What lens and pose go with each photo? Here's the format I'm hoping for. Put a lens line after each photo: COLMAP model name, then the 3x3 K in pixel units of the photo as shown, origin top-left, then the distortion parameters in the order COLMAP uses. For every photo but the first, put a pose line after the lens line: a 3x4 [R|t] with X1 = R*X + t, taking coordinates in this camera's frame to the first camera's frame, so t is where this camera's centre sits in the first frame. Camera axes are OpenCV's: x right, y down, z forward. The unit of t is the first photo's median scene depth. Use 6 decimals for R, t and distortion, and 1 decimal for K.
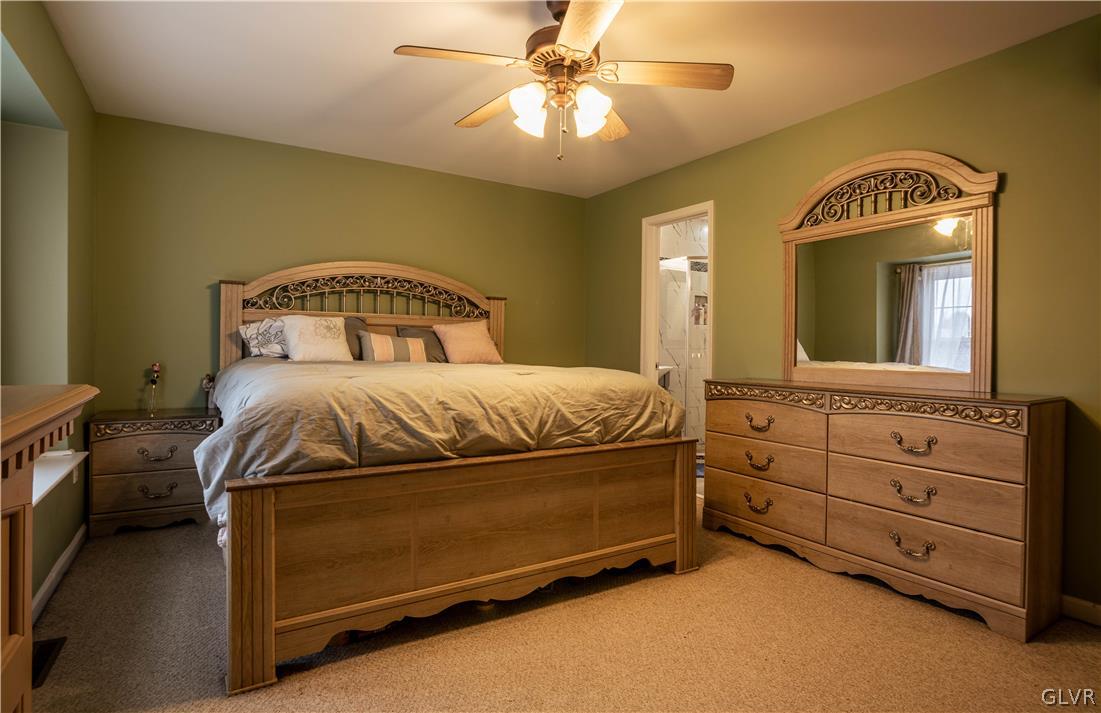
lens RADIAL K [[559.1, 0, 546.6], [0, 559.1, 355.7], [0, 0, 1]] dist [-0.012709, 0.002574]
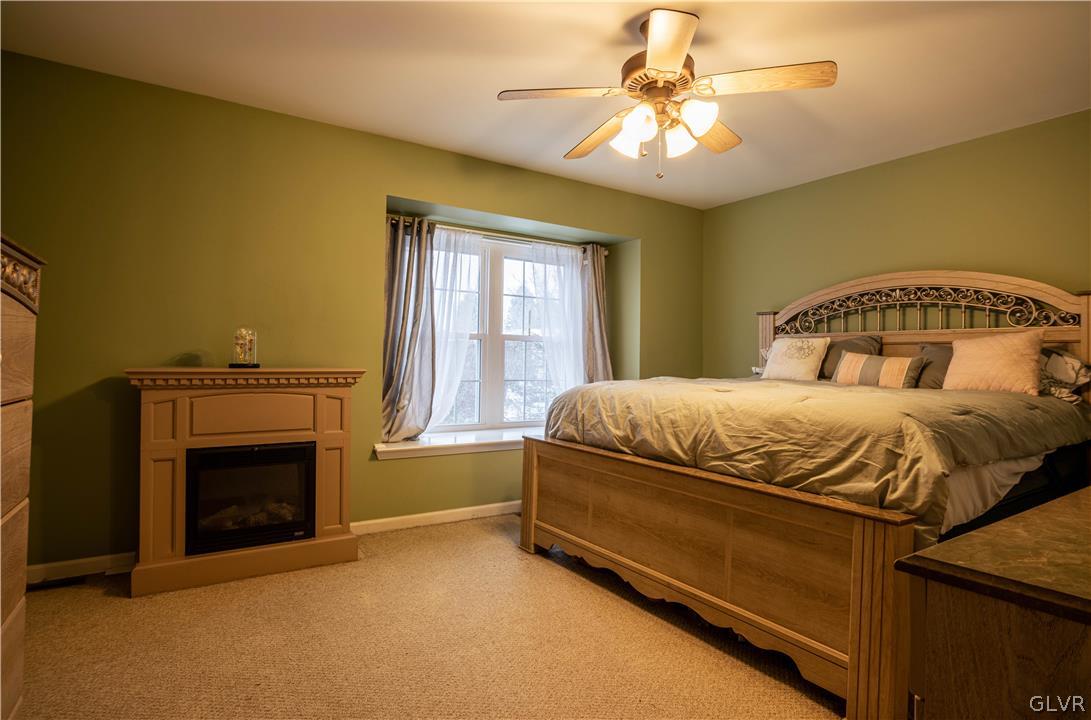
lens RADIAL K [[576.4, 0, 543.3], [0, 576.4, 359.5], [0, 0, 1]] dist [0.001097, 0.000608]
pose [[0.047718, -0.013746, -0.998766, 0.932416], [-0.034263, 0.999294, -0.015390, 0.004730], [0.998273, 0.034955, 0.047214, 0.653629]]
